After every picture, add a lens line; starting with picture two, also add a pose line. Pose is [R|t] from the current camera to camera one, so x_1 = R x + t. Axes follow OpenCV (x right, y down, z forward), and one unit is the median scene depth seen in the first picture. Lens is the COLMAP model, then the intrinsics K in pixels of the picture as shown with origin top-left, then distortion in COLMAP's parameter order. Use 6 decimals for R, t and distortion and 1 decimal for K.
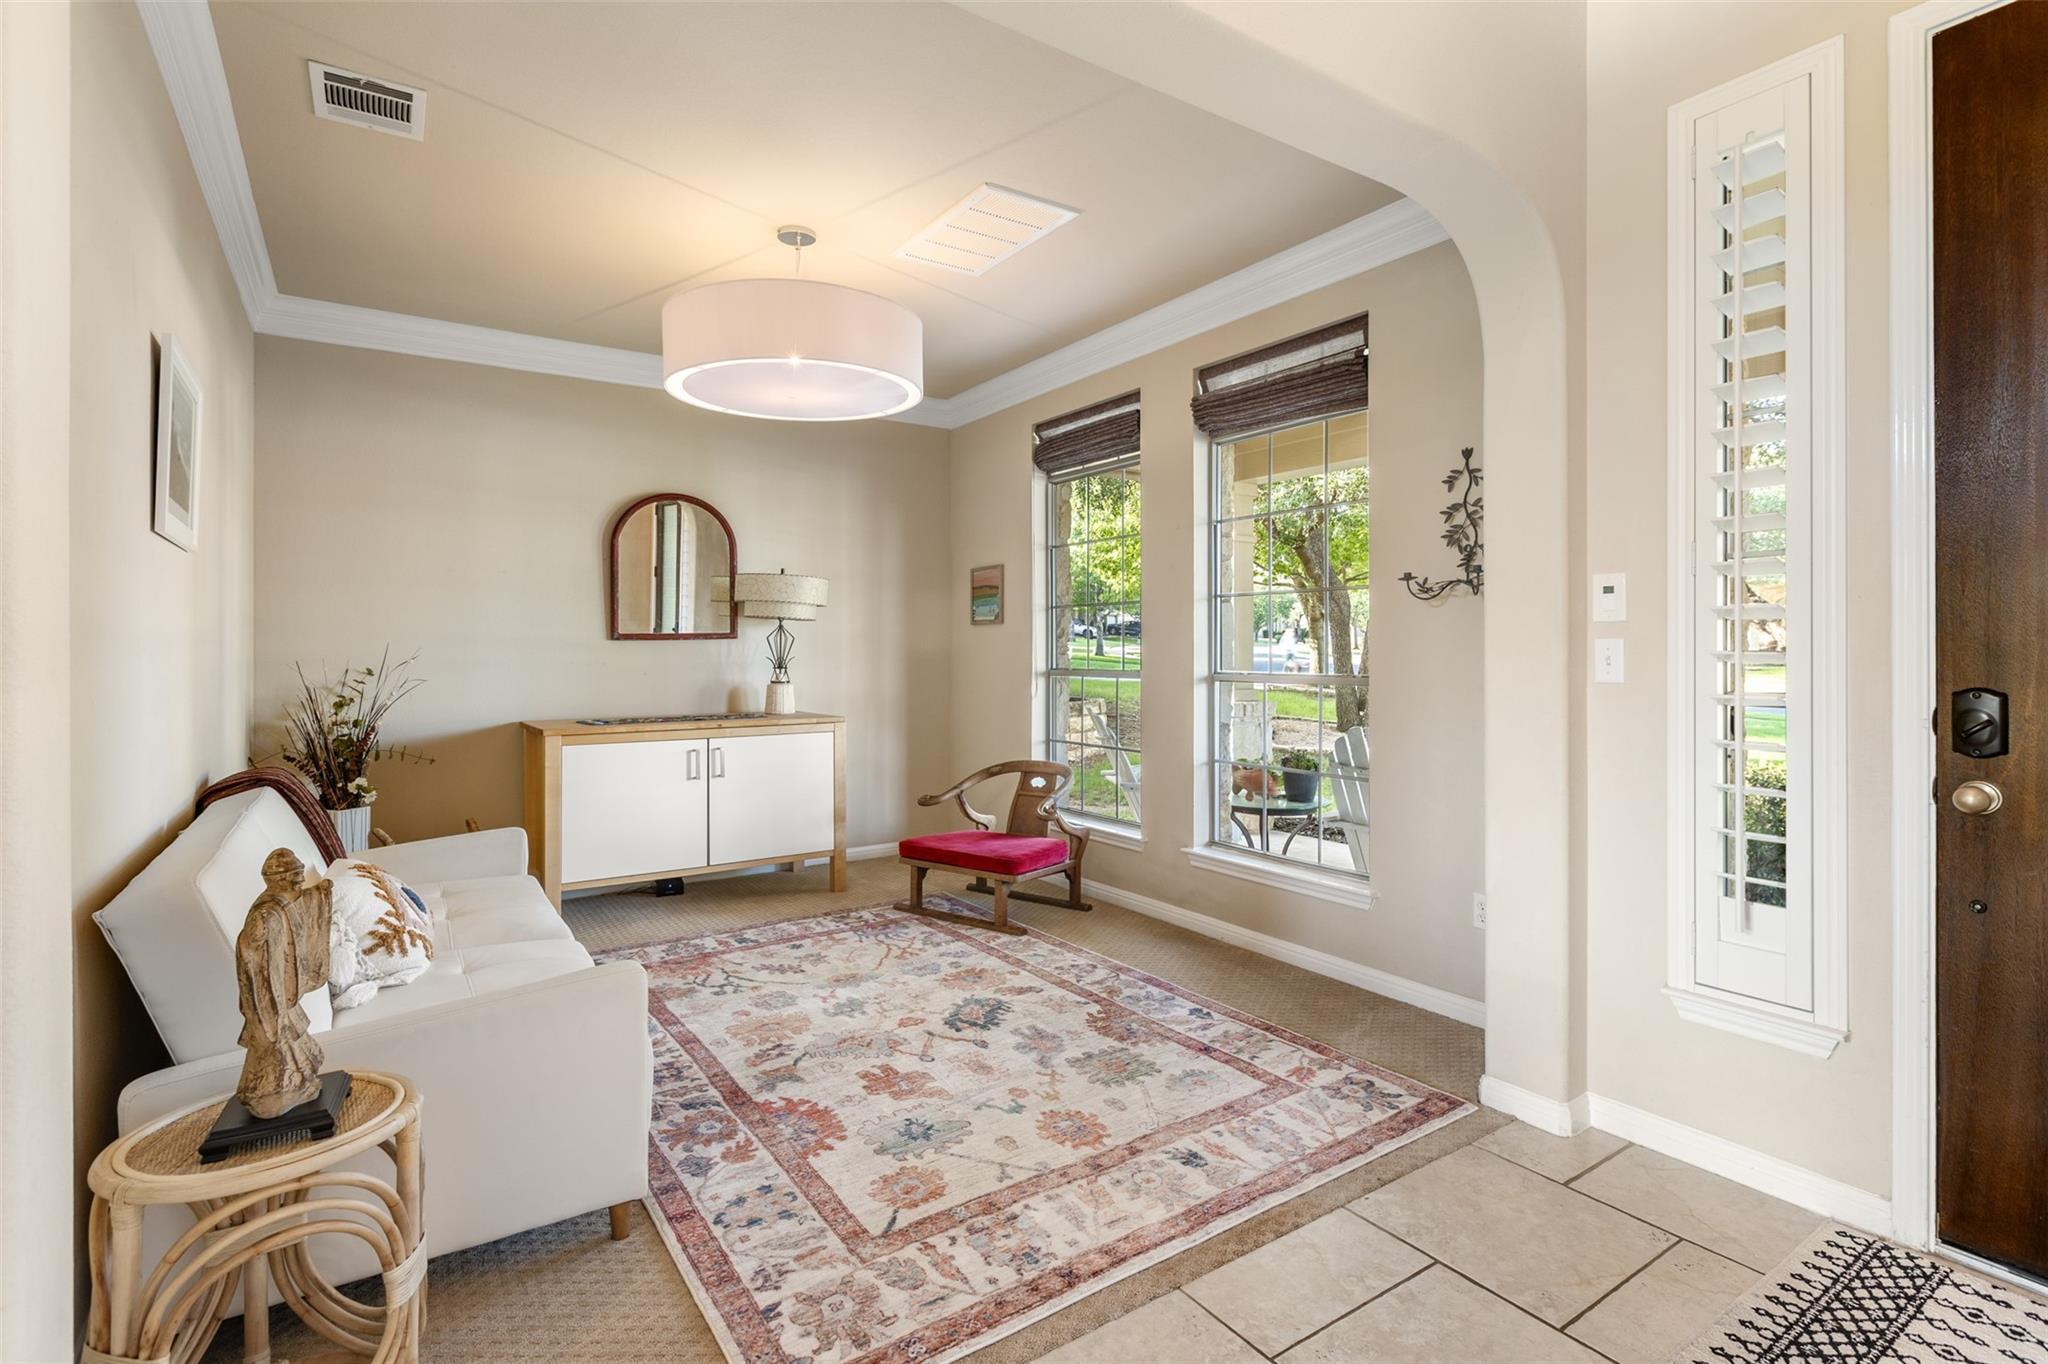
lens RADIAL K [[946.3, 0, 1019.2], [0, 946.3, 658.2], [0, 0, 1]] dist [-0.000478, -0.000100]
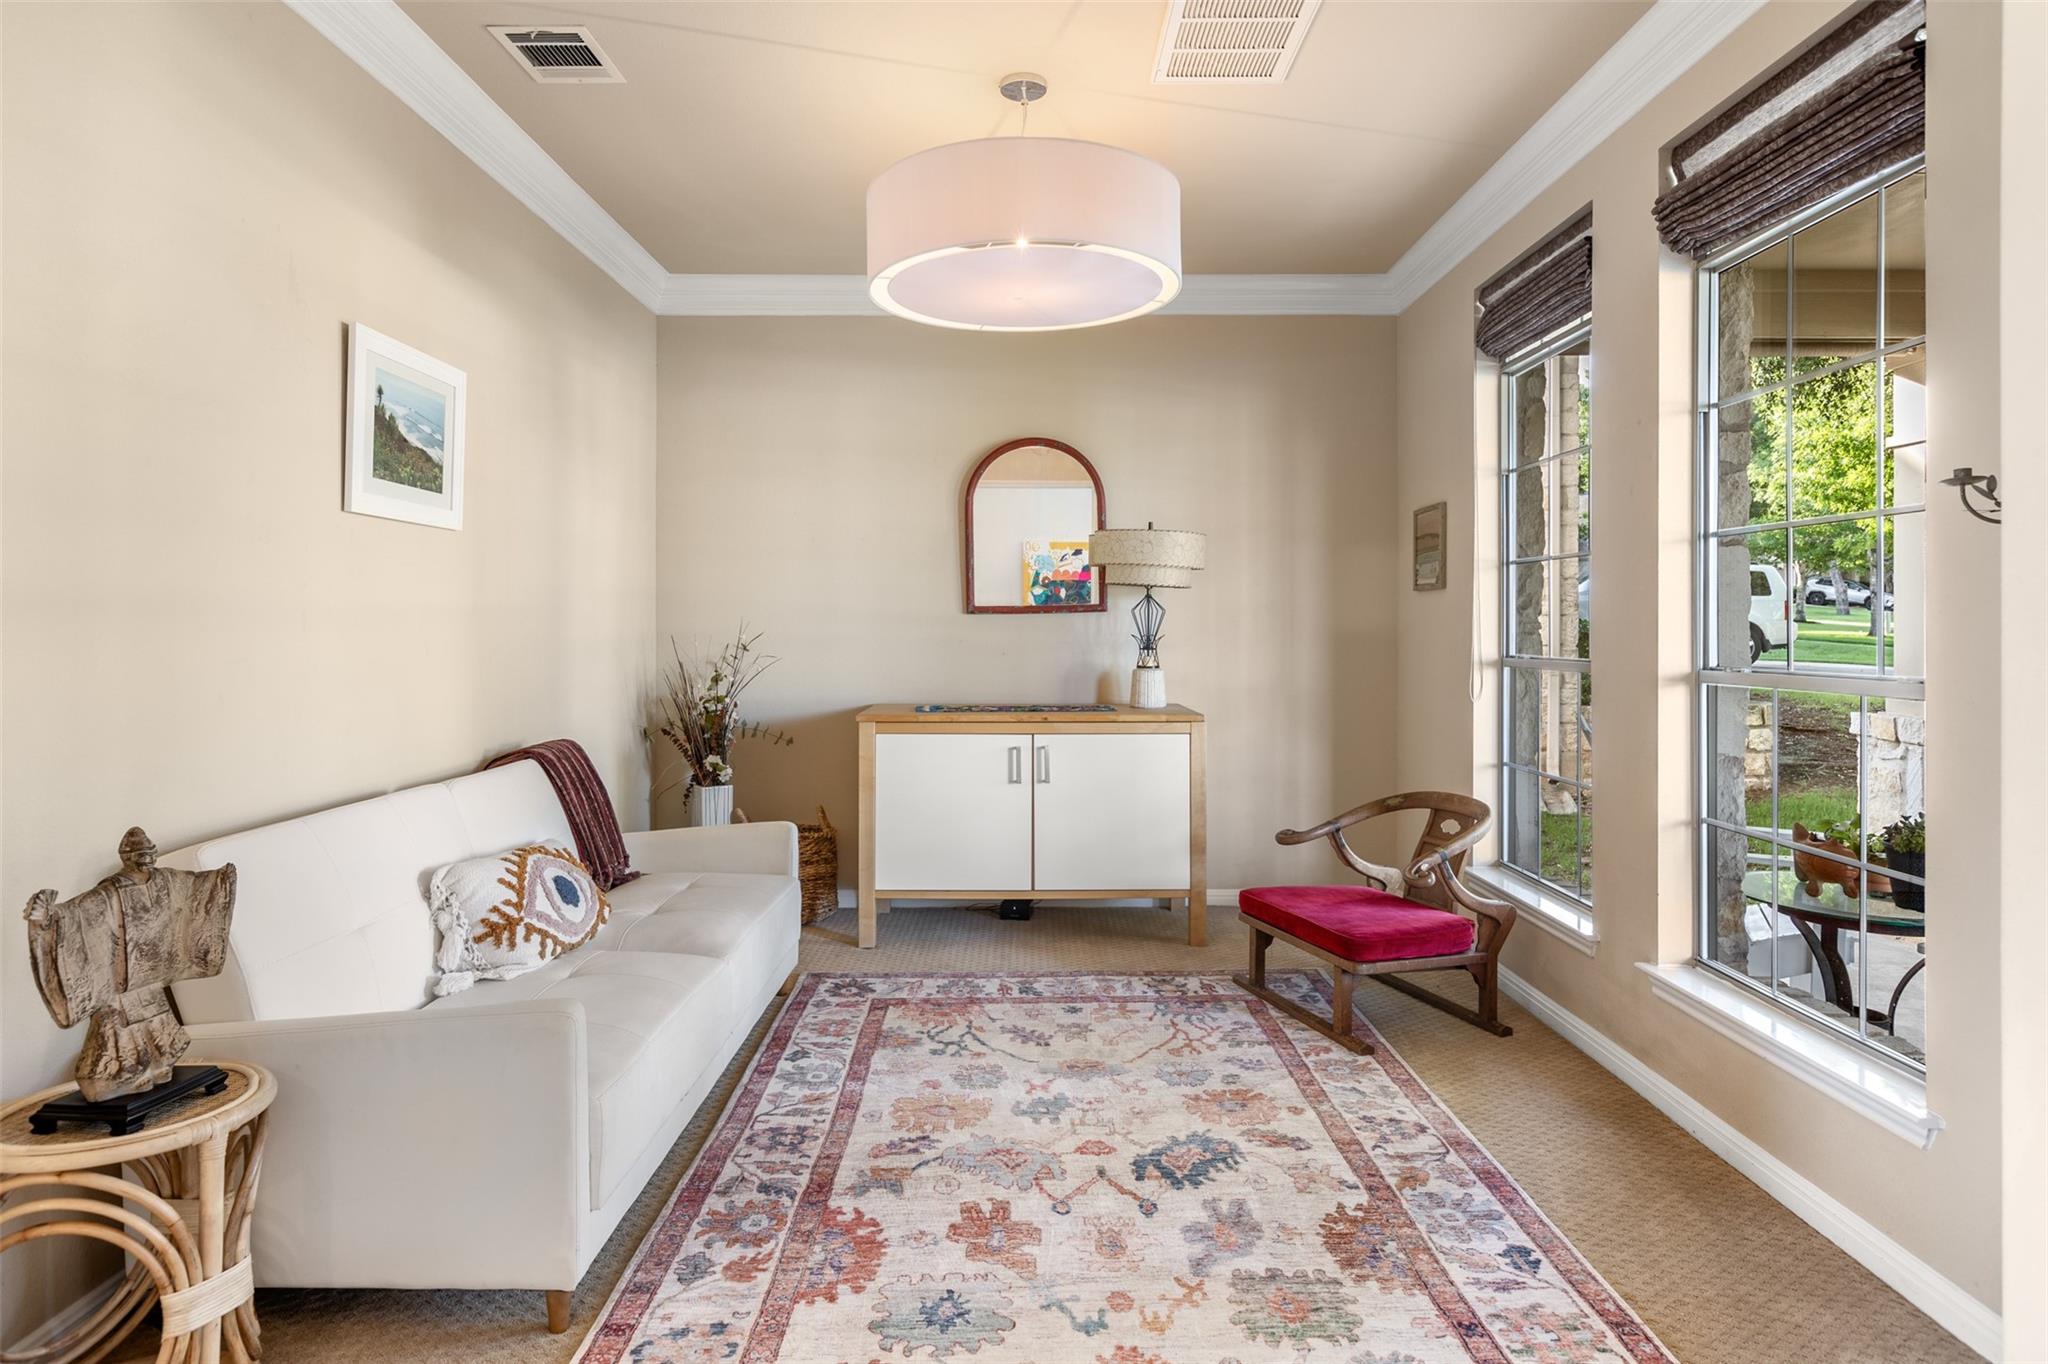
lens RADIAL K [[1154.2, 0, 1028.3], [0, 1154.2, 633.3], [0, 0, 1]] dist [-0.000198, -0.001247]
pose [[0.842285, 0.006241, -0.538997, 0.274885], [-0.007630, 0.999971, -0.000345, -0.002324], [0.538979, 0.004403, 0.842308, 0.213405]]
